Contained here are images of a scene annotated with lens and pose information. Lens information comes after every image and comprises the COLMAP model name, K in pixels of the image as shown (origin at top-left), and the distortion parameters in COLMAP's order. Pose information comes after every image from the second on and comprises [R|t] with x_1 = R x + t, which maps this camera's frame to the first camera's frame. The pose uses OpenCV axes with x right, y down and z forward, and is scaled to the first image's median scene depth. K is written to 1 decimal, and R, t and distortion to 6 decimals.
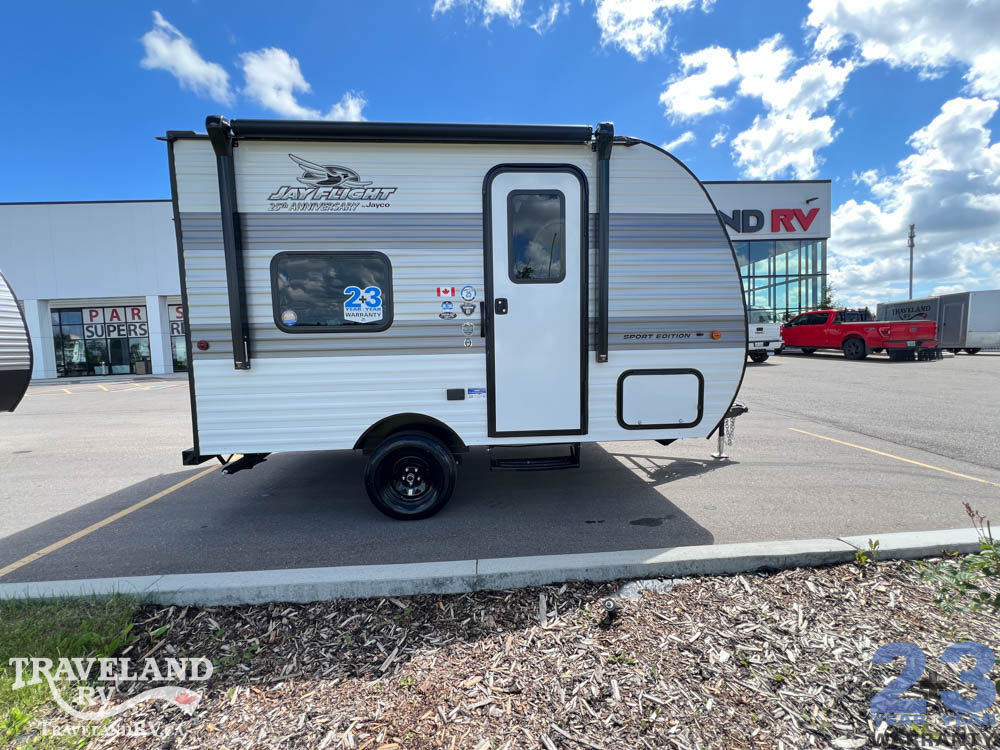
lens RADIAL K [[398.6, 0, 497.4], [0, 398.6, 378.9], [0, 0, 1]] dist [-0.000631, 0.000321]
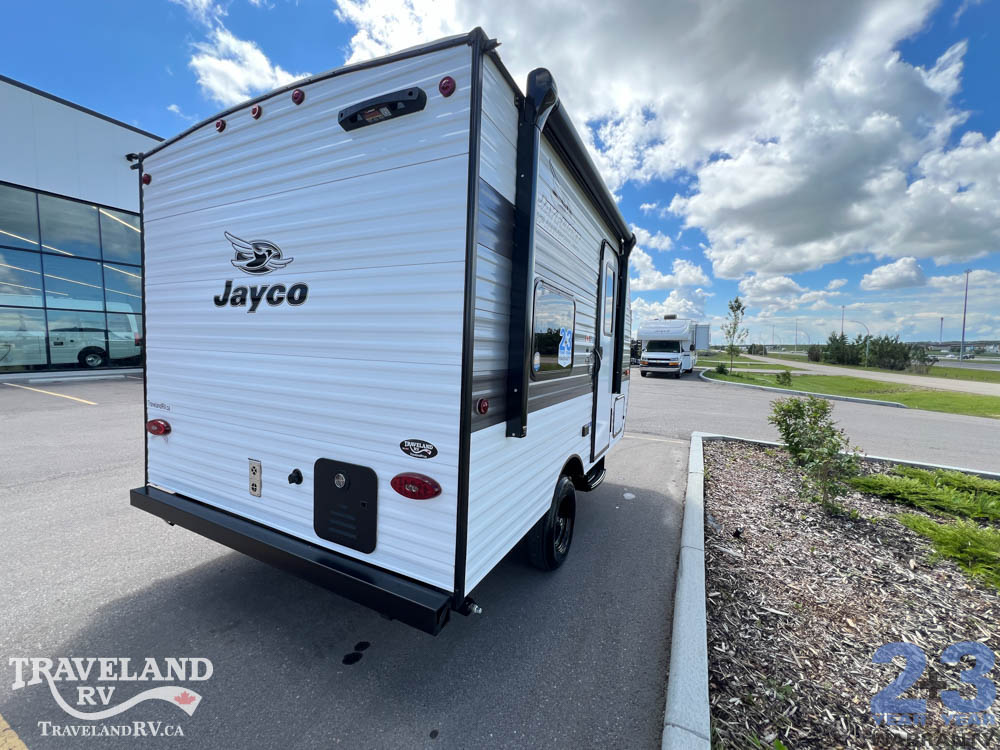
lens RADIAL K [[398.6, 0, 499.1], [0, 398.6, 380.7], [0, 0, 1]] dist [-0.000631, 0.000321]
pose [[0.494188, -0.028648, 0.868883, -1.153954], [0.035561, 0.999287, 0.012721, -0.119611], [-0.868628, 0.024611, 0.494854, 0.638044]]
